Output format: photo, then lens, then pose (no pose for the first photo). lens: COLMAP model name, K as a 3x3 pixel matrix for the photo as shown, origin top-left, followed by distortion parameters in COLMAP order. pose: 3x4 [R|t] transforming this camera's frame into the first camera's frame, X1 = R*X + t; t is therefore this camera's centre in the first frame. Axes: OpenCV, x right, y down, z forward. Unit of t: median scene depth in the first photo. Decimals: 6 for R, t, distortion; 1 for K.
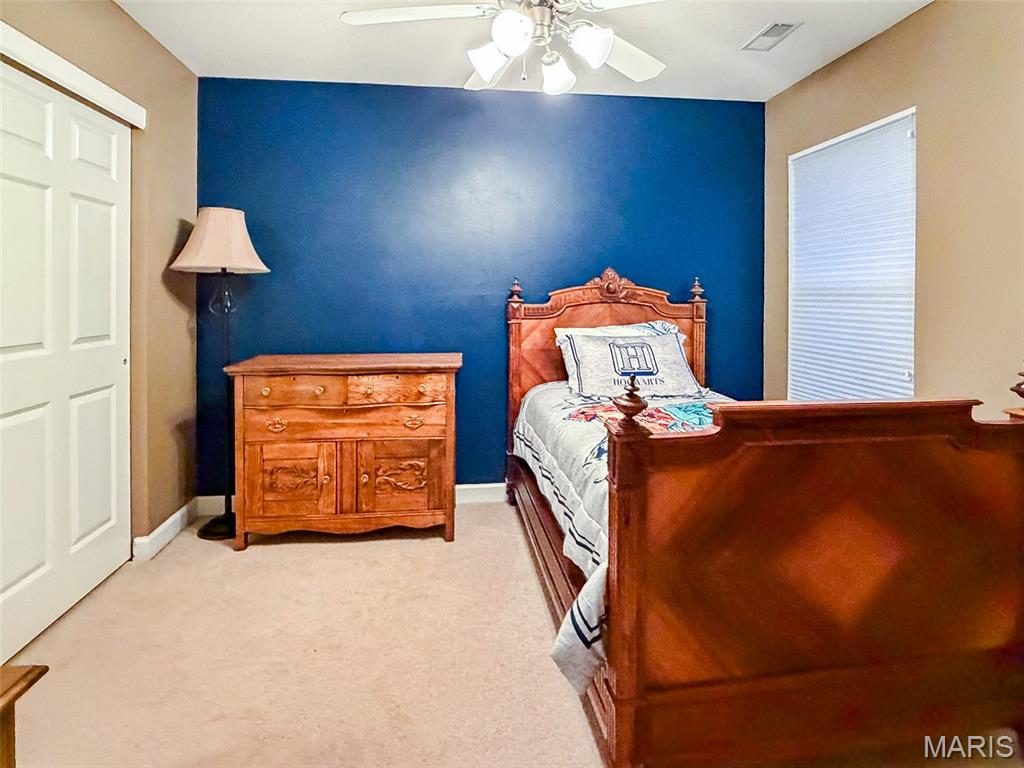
lens RADIAL K [[555.6, 0, 515.0], [0, 555.6, 295.7], [0, 0, 1]] dist [-0.002516, 0.000036]
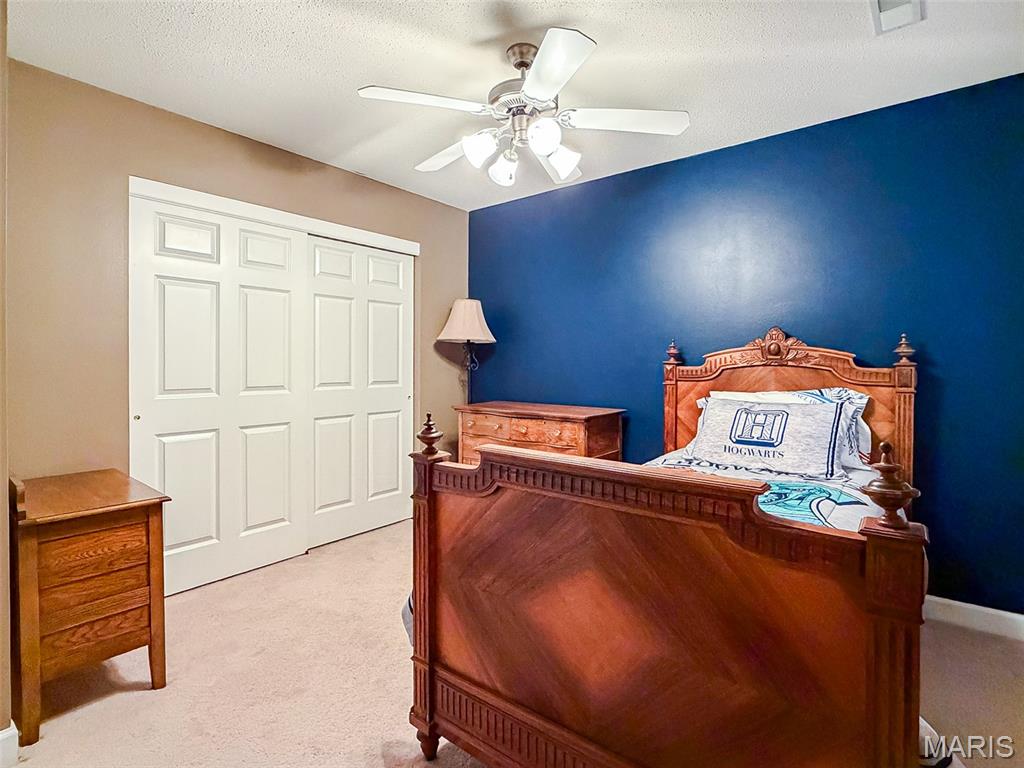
lens RADIAL K [[507.6, 0, 515.2], [0, 507.6, 366.7], [0, 0, 1]] dist [-0.004896, -0.000245]
pose [[0.697530, 0.008462, -0.716505, 0.555081], [-0.004199, 0.999961, 0.007722, 0.011633], [0.716543, -0.002377, 0.697539, 0.150783]]
